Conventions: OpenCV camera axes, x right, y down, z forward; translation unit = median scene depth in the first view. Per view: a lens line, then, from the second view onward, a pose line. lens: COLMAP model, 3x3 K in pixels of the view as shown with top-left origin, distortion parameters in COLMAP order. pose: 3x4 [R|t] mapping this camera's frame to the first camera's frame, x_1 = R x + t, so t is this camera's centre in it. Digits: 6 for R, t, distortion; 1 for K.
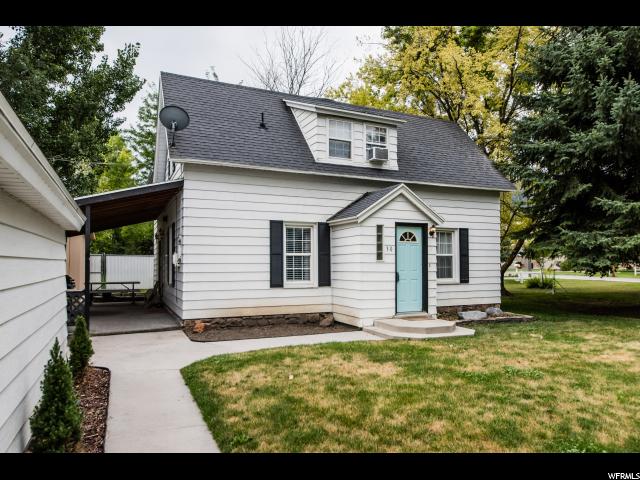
lens RADIAL K [[447.6, 0, 391.6], [0, 447.6, 257.5], [0, 0, 1]] dist [0.007223, -0.002760]
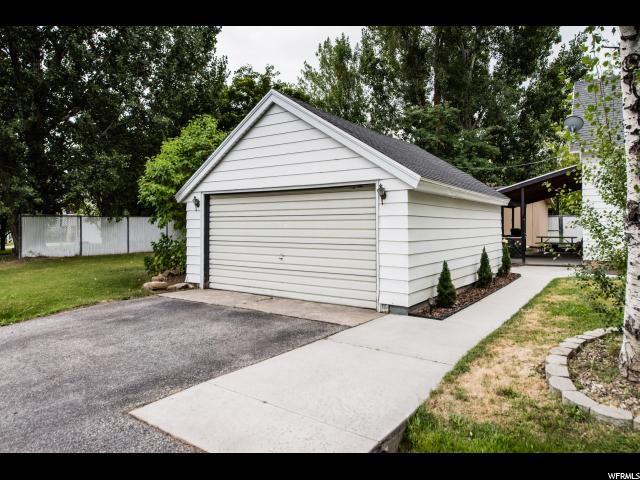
lens RADIAL K [[473.7, 0, 302.3], [0, 473.7, 216.4], [0, 0, 1]] dist [0.009459, 0.000385]
pose [[0.439299, -0.020472, -0.898108, 0.187622], [0.018910, 0.999730, -0.013538, 0.000033], [0.898142, -0.011036, 0.439567, -0.176549]]
